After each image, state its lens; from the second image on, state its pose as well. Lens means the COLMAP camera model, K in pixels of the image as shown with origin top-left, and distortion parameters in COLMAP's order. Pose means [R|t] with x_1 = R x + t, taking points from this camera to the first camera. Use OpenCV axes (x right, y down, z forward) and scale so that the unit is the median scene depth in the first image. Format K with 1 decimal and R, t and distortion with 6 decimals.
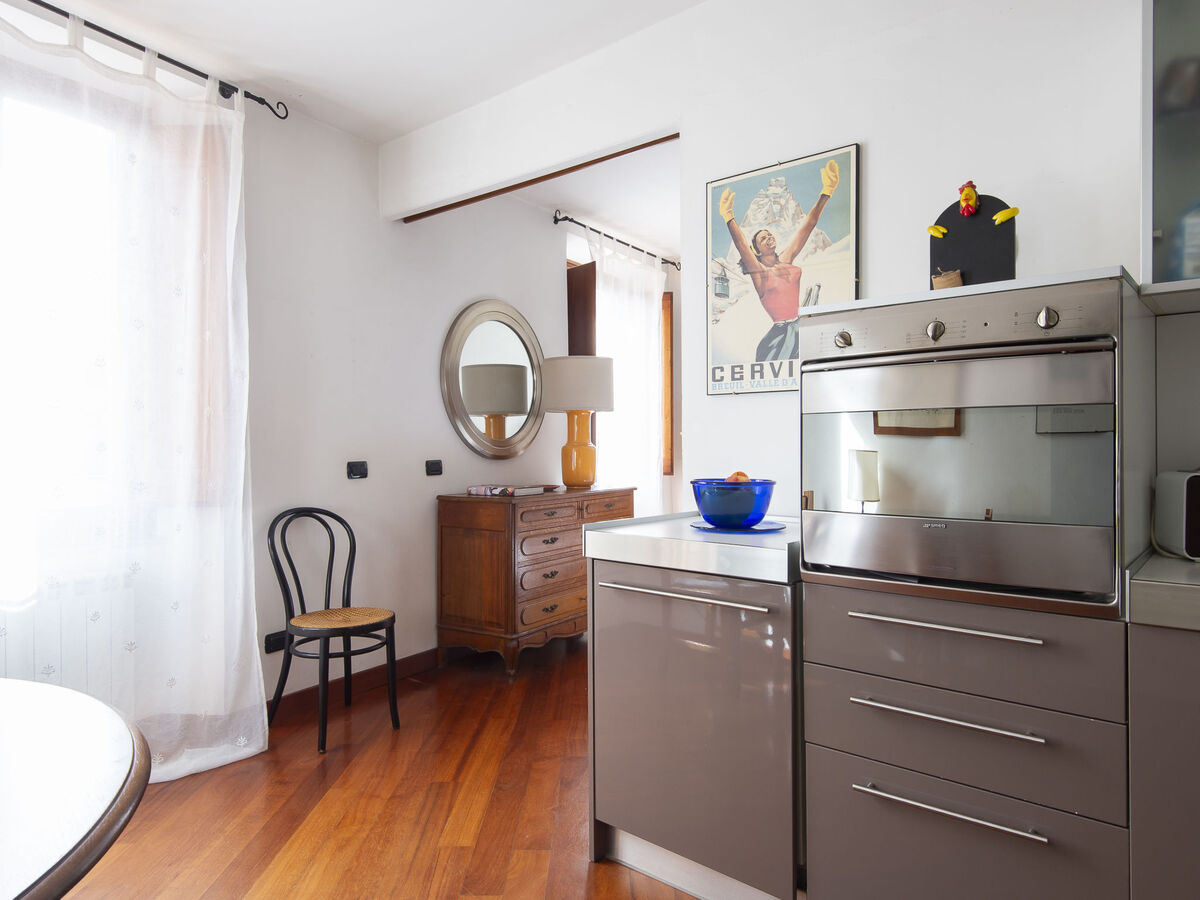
lens RADIAL K [[744.3, 0, 616.7], [0, 744.3, 454.0], [0, 0, 1]] dist [0.037974, -0.019954]
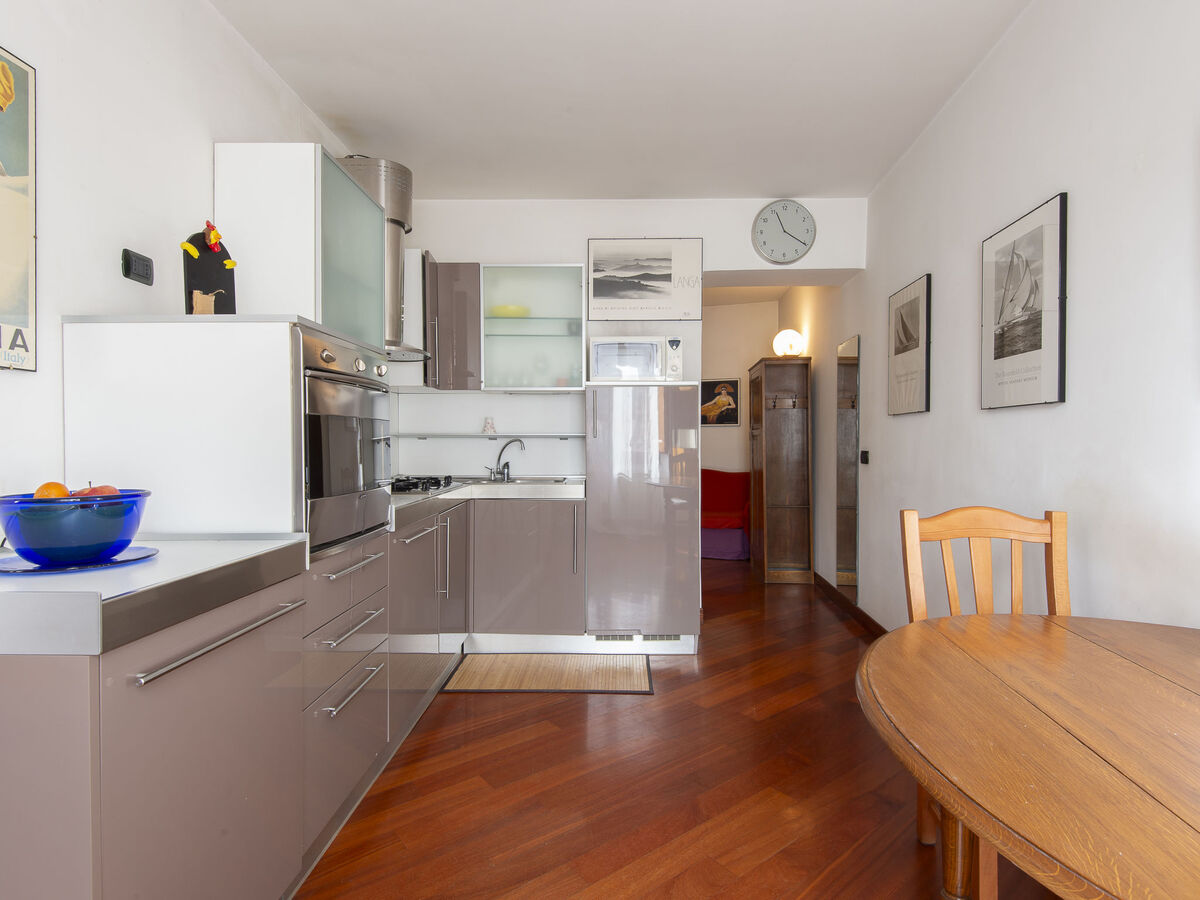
lens RADIAL K [[626.5, 0, 602.3], [0, 626.5, 448.7], [0, 0, 1]] dist [0.016159, -0.017497]
pose [[-0.608830, 0.000099, 0.793301, -0.540138], [0.019970, 0.999685, 0.015201, -0.004925], [-0.793049, 0.025097, -0.608640, 0.870313]]
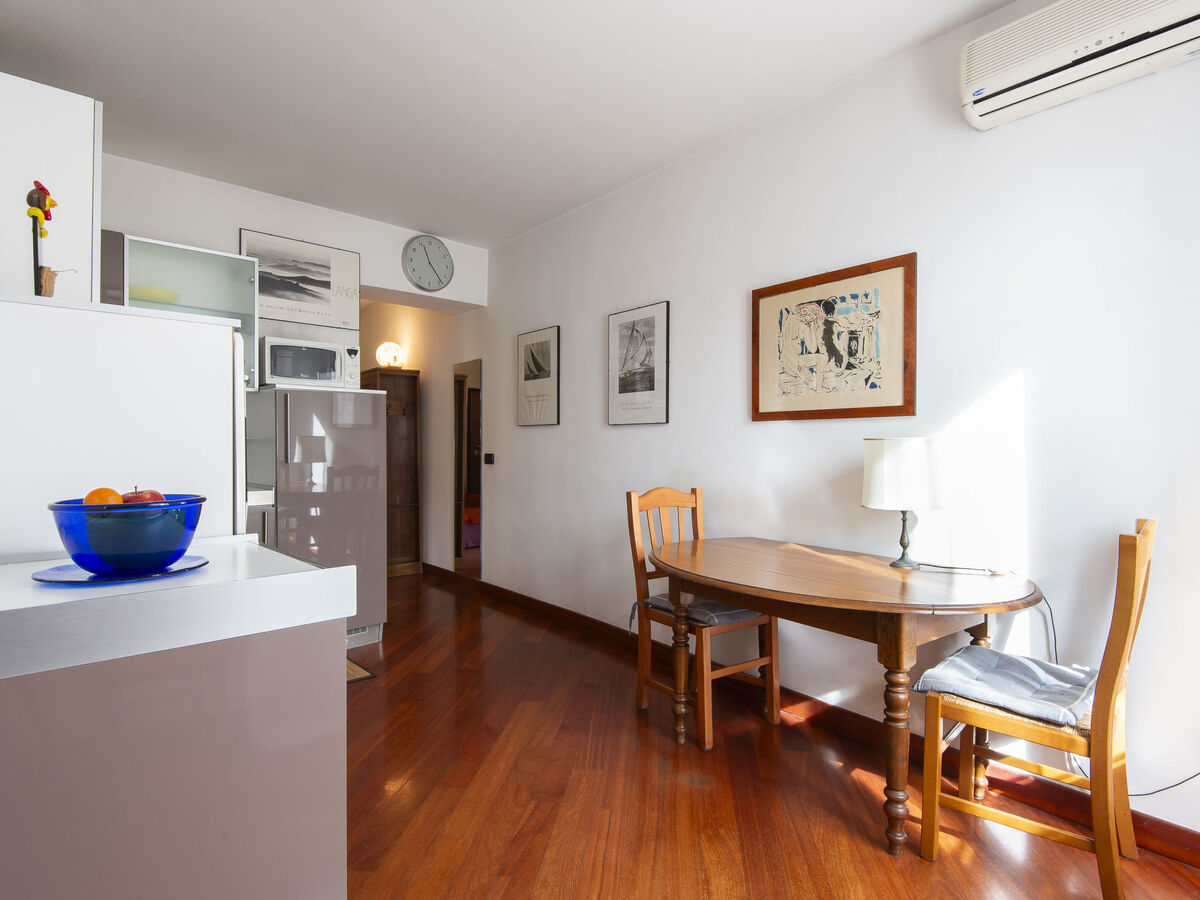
lens RADIAL K [[650.0, 0, 598.9], [0, 650.0, 449.1], [0, 0, 1]] dist [0.023893, -0.018005]
pose [[-0.989928, 0.006087, 0.141441, -0.294598], [0.009067, 0.999750, 0.020429, -0.014930], [-0.141281, 0.021506, -0.989736, 1.379505]]
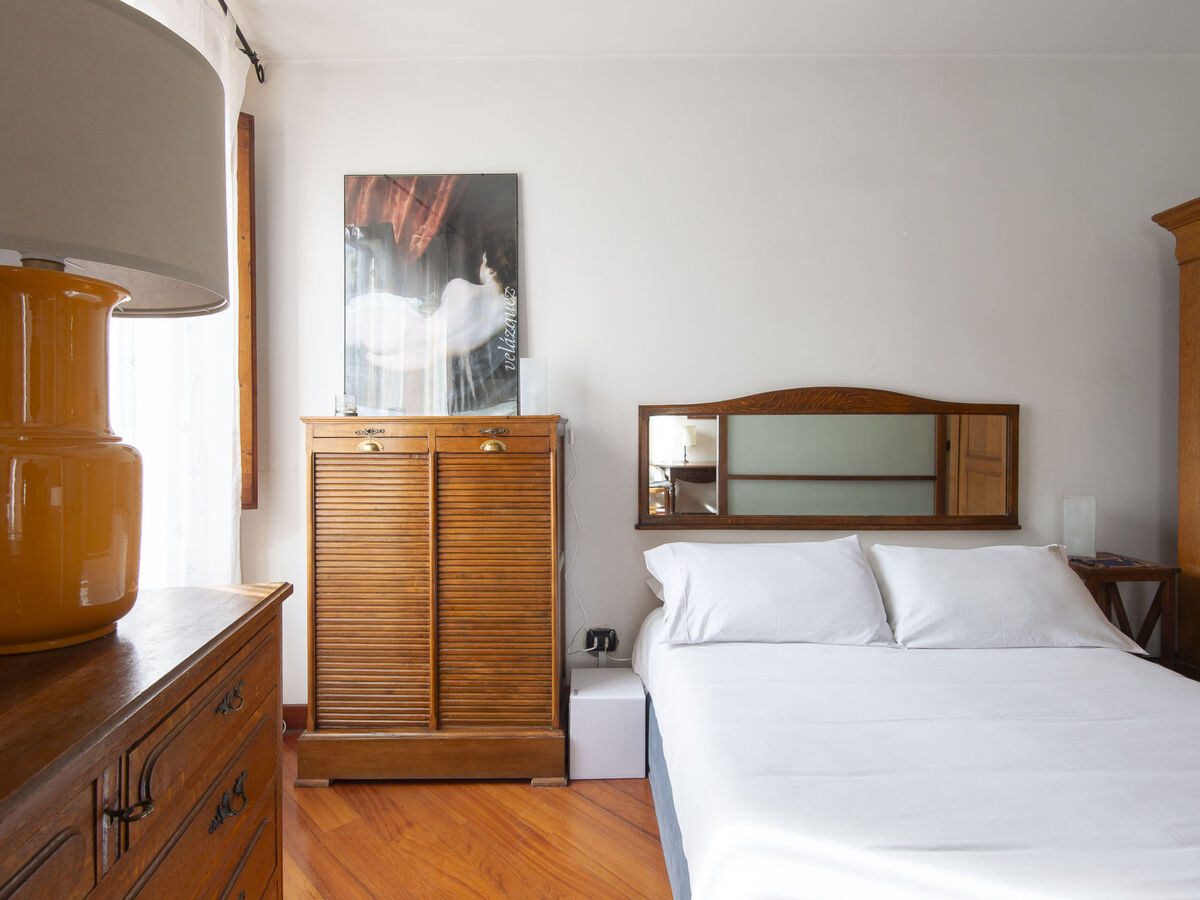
lens RADIAL K [[650.0, 0, 605.5], [0, 650.0, 446.9], [0, 0, 1]] dist [0.023893, -0.018005]
pose [[0.730925, 0.001223, 0.682457, -0.123050], [0.005006, 0.999962, -0.007154, -0.016523], [-0.682439, 0.008645, 0.730891, 1.458008]]
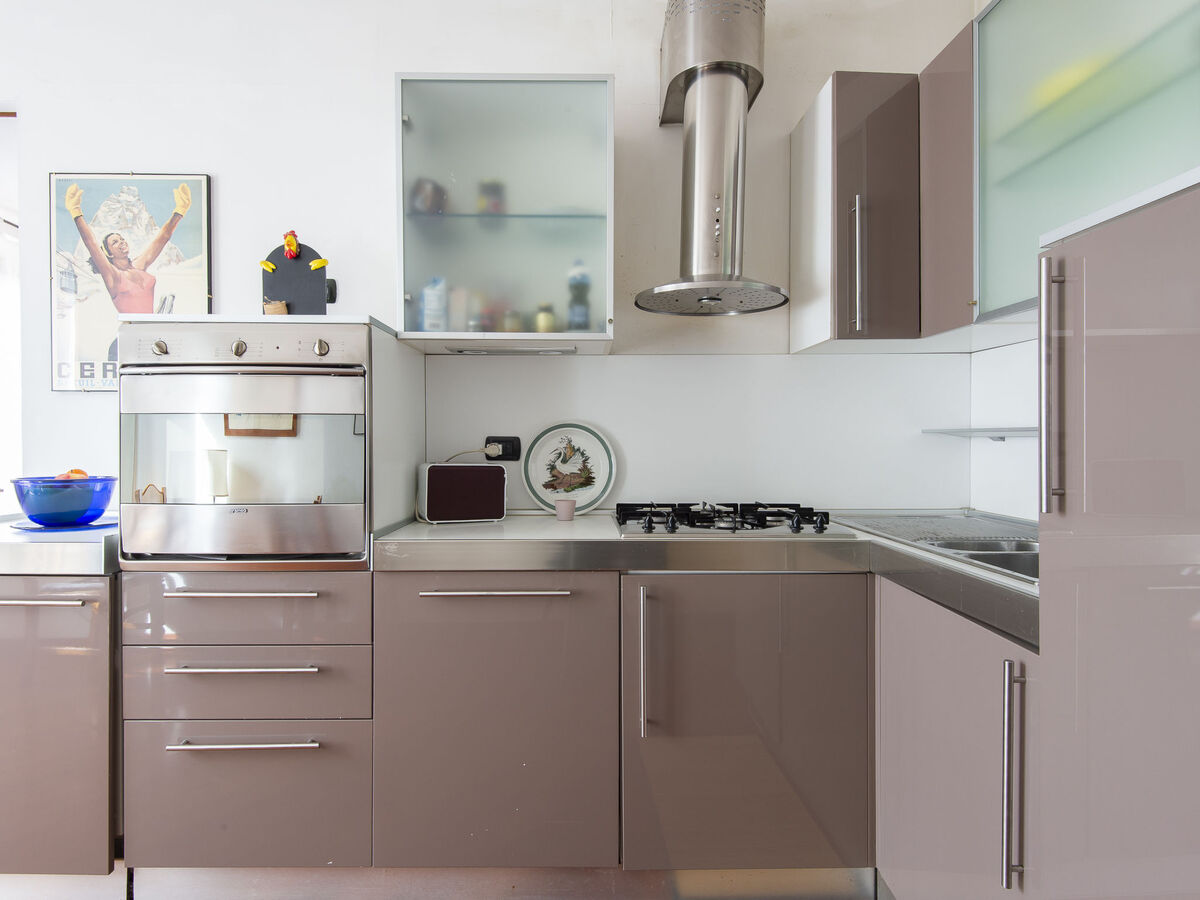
lens RADIAL K [[650.0, 0, 571.3], [0, 650.0, 451.7], [0, 0, 1]] dist [0.023893, -0.018005]
pose [[0.772779, -0.000843, 0.634674, 0.110135], [0.001027, 0.999999, 0.000077, 0.000960], [-0.634674, 0.000593, 0.772780, -0.094310]]
